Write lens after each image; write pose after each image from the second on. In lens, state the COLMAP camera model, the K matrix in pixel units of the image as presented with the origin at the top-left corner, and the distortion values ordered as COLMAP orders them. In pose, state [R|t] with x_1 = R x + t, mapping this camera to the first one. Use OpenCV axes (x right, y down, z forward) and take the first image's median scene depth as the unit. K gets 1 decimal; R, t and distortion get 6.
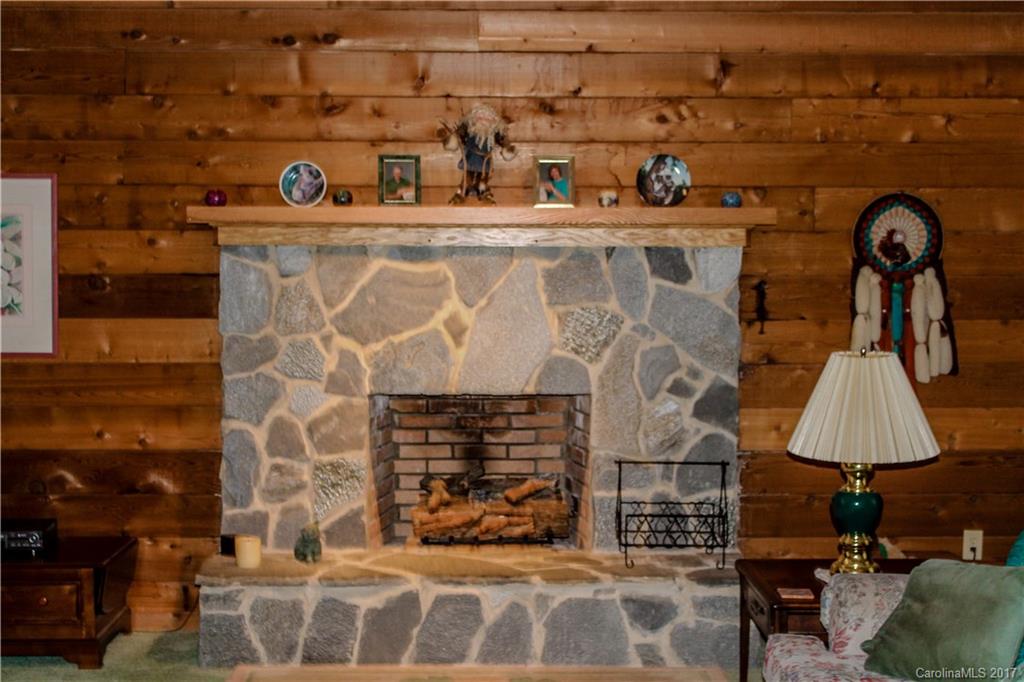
lens RADIAL K [[1562.7, 0, 498.4], [0, 1562.7, 371.9], [0, 0, 1]] dist [-0.023947, 0.000000]
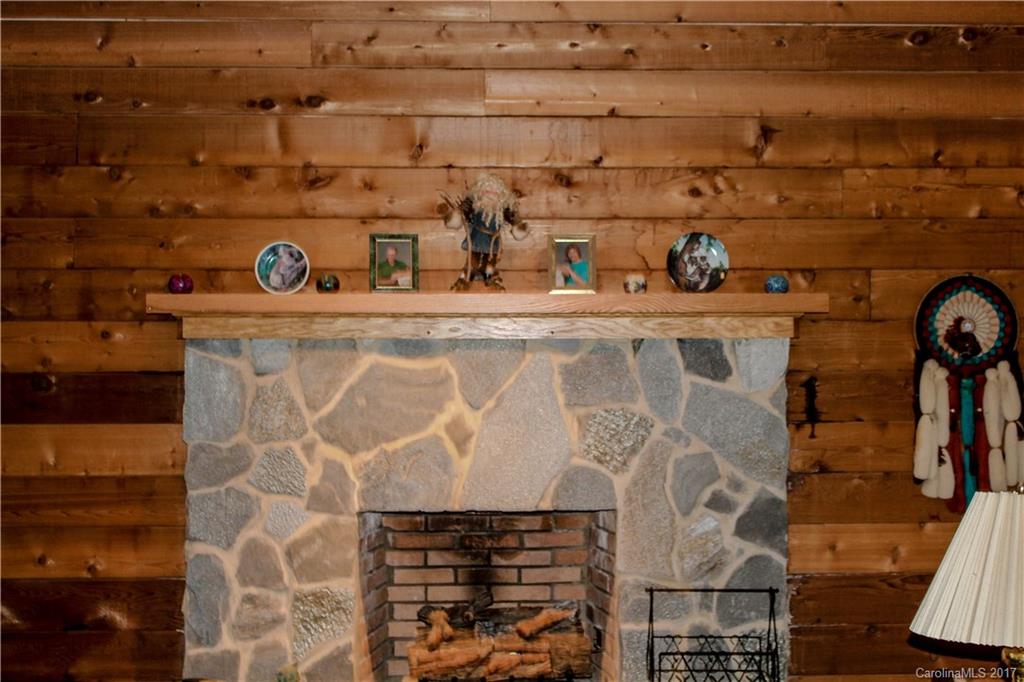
lens RADIAL K [[1562.7, 0, 512.6], [0, 1562.7, 340.2], [0, 0, 1]] dist [-0.023947, 0.000000]
pose [[0.999953, -0.003130, 0.009226, -0.005658], [0.003755, 0.997643, -0.068520, -0.020207], [-0.008990, 0.068551, 0.997607, 0.137066]]
